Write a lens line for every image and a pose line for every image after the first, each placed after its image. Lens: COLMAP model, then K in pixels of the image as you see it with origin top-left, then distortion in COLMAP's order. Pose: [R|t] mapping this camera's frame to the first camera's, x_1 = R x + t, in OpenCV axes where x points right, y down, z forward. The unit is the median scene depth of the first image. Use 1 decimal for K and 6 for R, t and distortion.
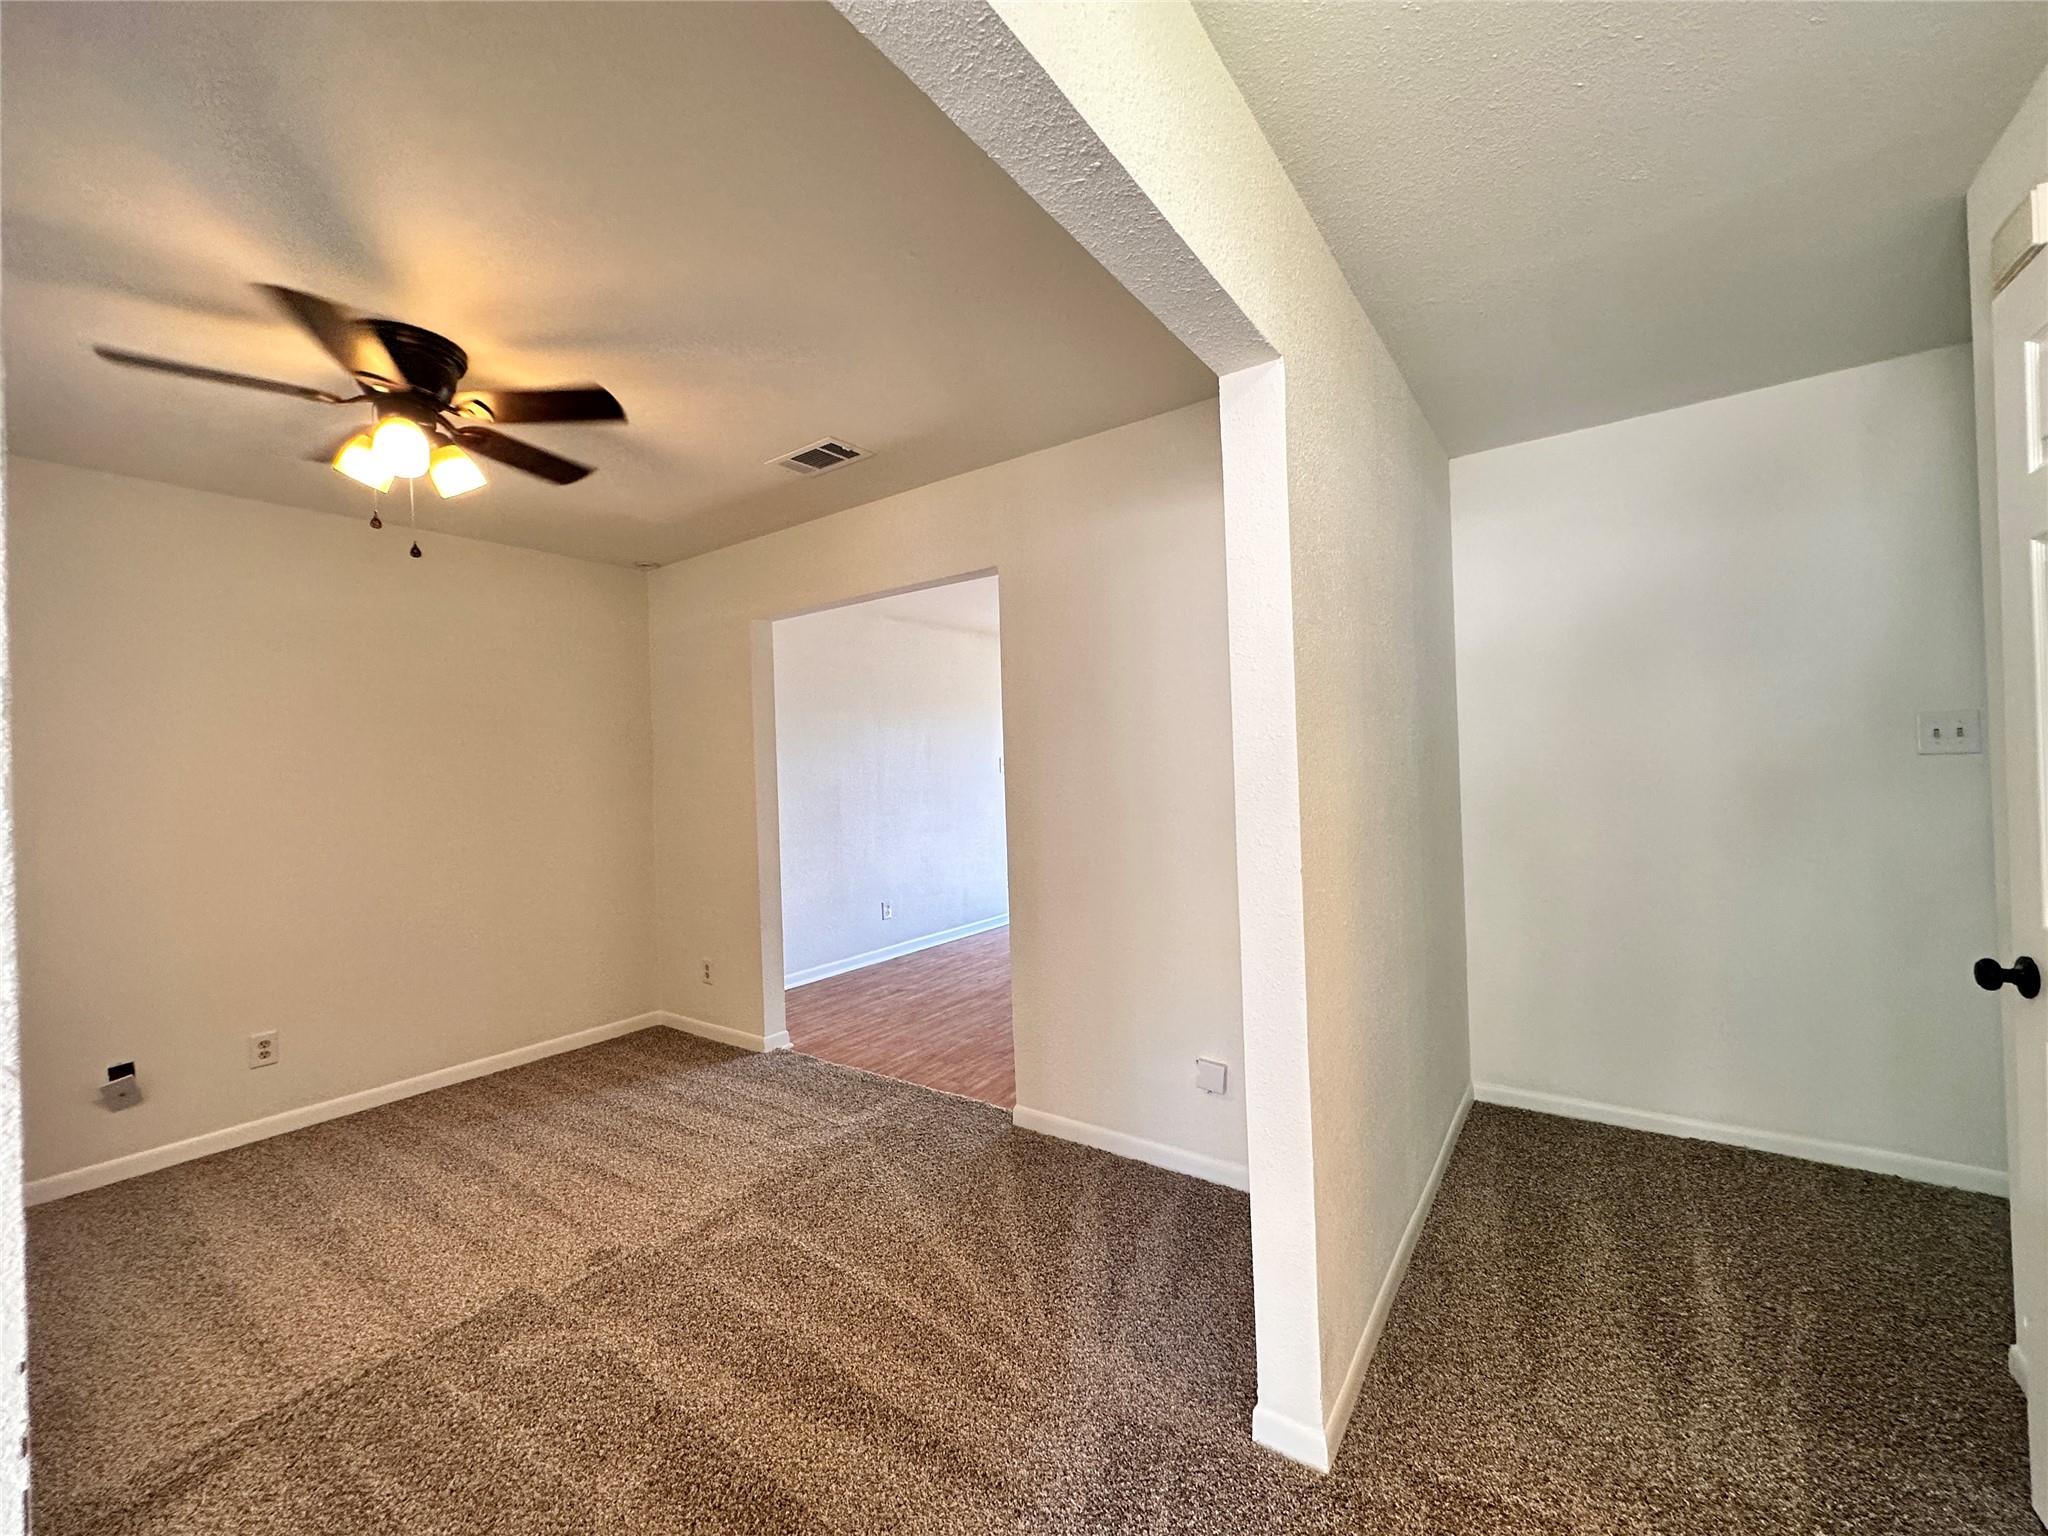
lens RADIAL K [[820.8, 0, 1032.5], [0, 820.8, 760.2], [0, 0, 1]] dist [-0.005737, 0.001586]
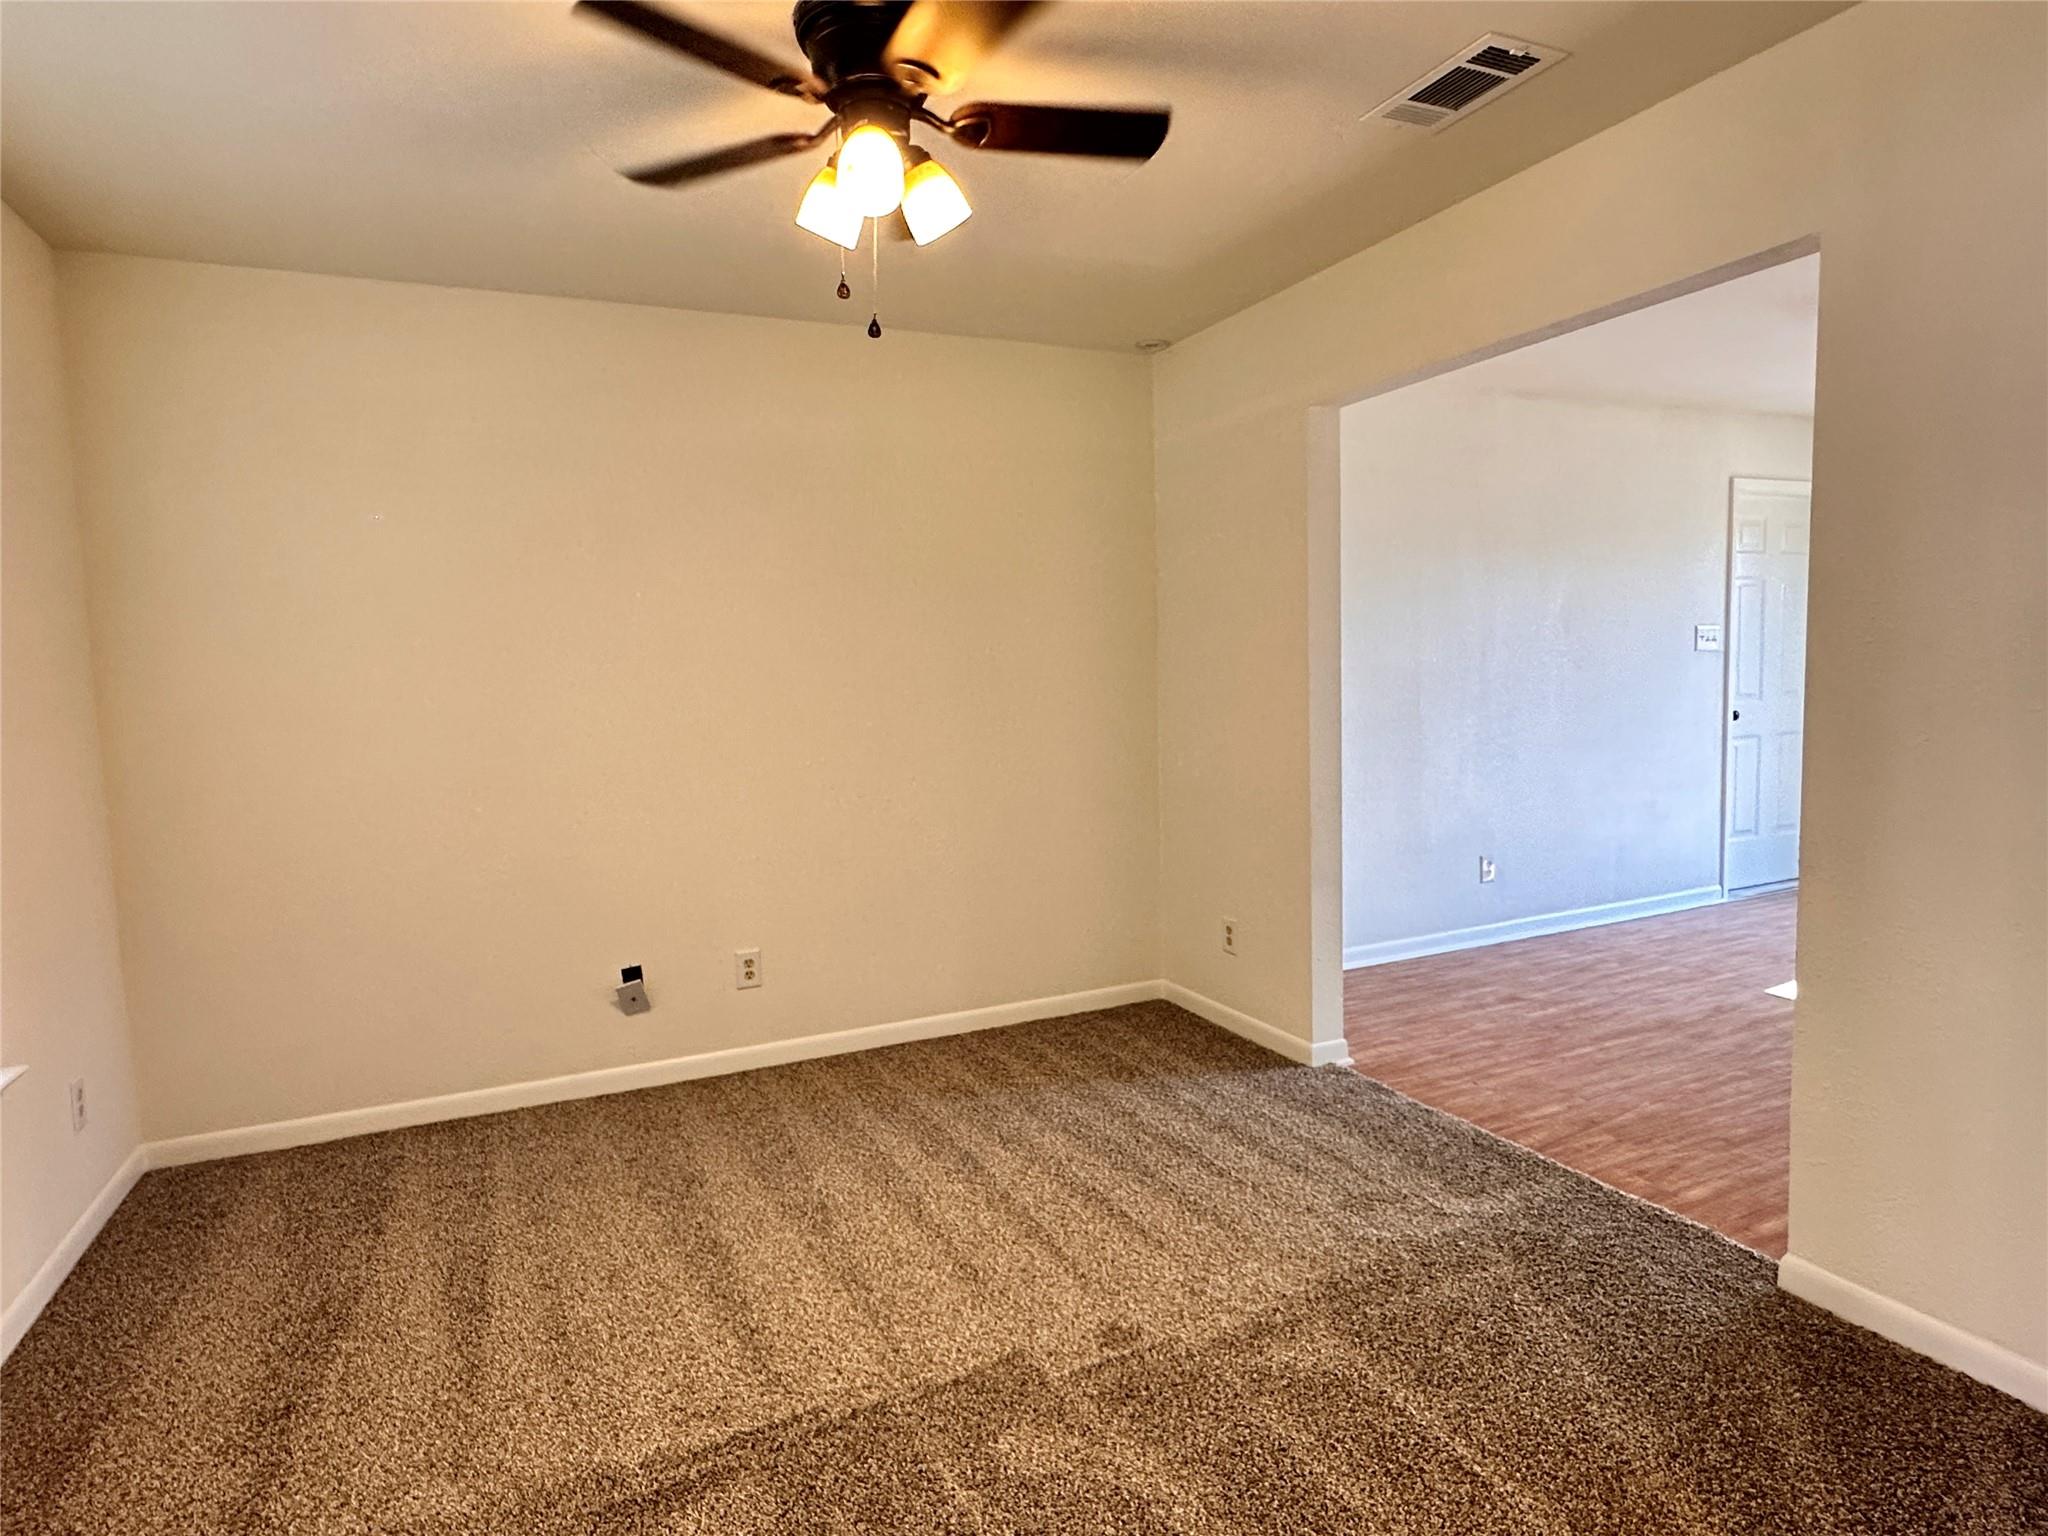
lens RADIAL K [[1169.1, 0, 1031.0], [0, 1169.1, 735.3], [0, 0, 1]] dist [-0.002671, -0.000733]
pose [[0.869985, 0.035159, -0.491822, -0.099450], [0.006578, 0.996538, 0.082875, 0.008014], [0.493033, -0.075335, 0.866743, 0.115164]]
